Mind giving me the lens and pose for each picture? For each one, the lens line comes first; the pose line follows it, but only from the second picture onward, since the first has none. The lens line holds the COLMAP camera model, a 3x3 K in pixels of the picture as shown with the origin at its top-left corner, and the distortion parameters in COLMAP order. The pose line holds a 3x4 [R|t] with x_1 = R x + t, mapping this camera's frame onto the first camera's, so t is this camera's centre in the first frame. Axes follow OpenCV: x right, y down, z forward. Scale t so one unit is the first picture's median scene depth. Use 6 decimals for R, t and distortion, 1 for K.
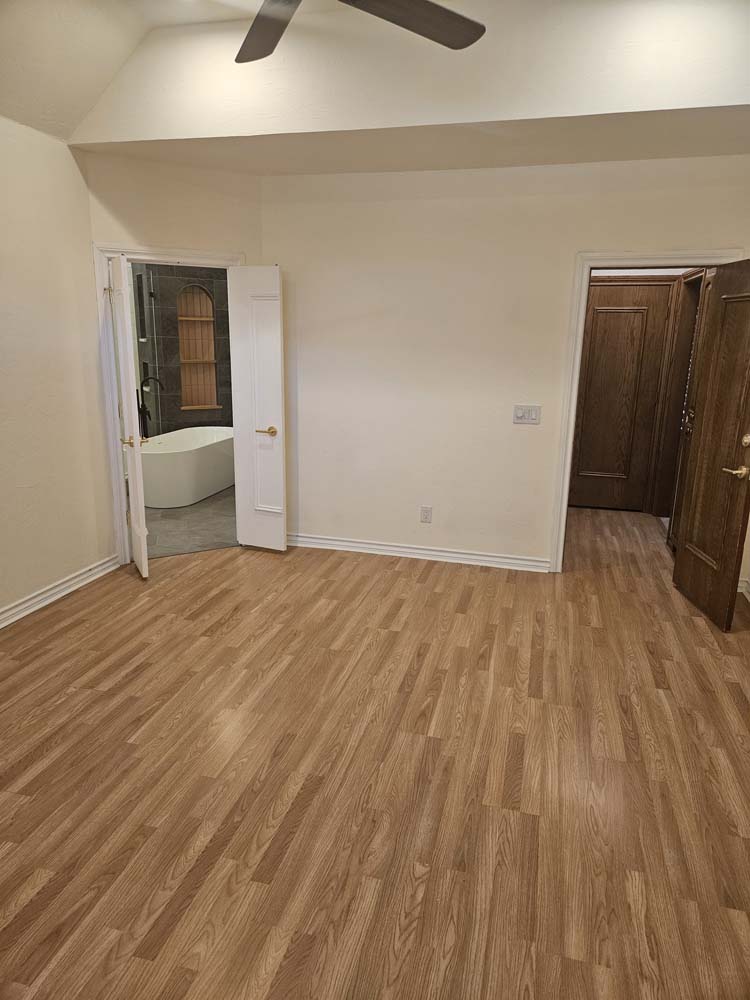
lens RADIAL K [[670.2, 0, 376.8], [0, 670.2, 500.4], [0, 0, 1]] dist [0.029522, -0.002650]
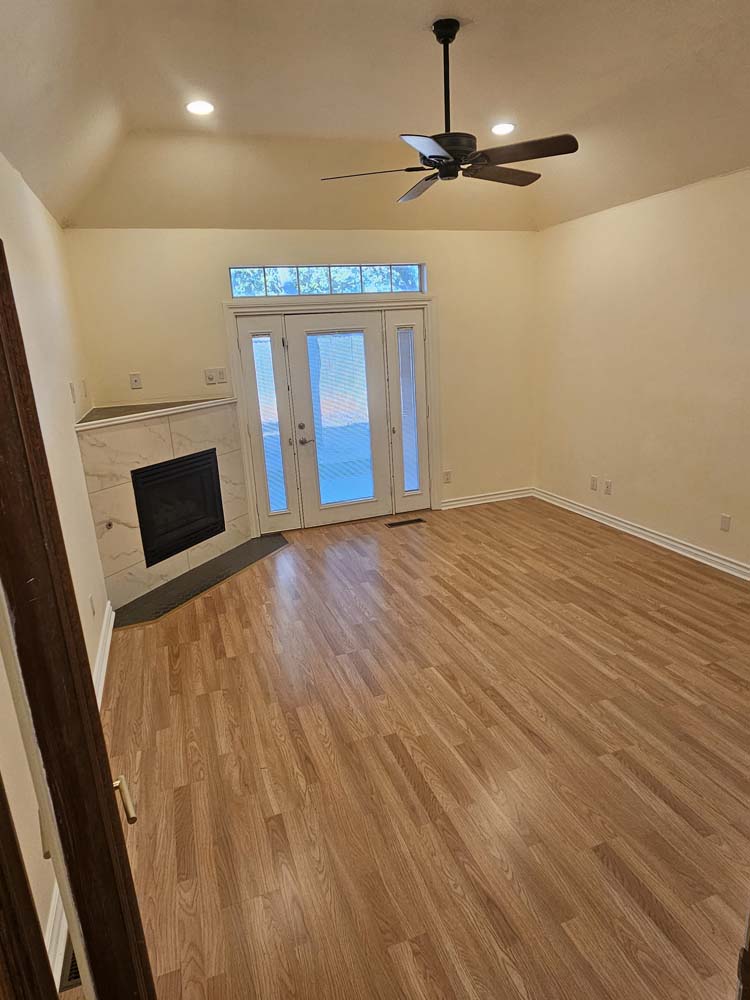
lens RADIAL K [[604.2, 0, 376.2], [0, 604.2, 499.7], [0, 0, 1]] dist [0.001578, 0.000494]
pose [[-0.828474, 0.173721, -0.532401, 0.680803], [-0.097454, 0.891445, 0.442526, -0.419425], [0.551482, 0.418506, -0.721609, 1.517233]]
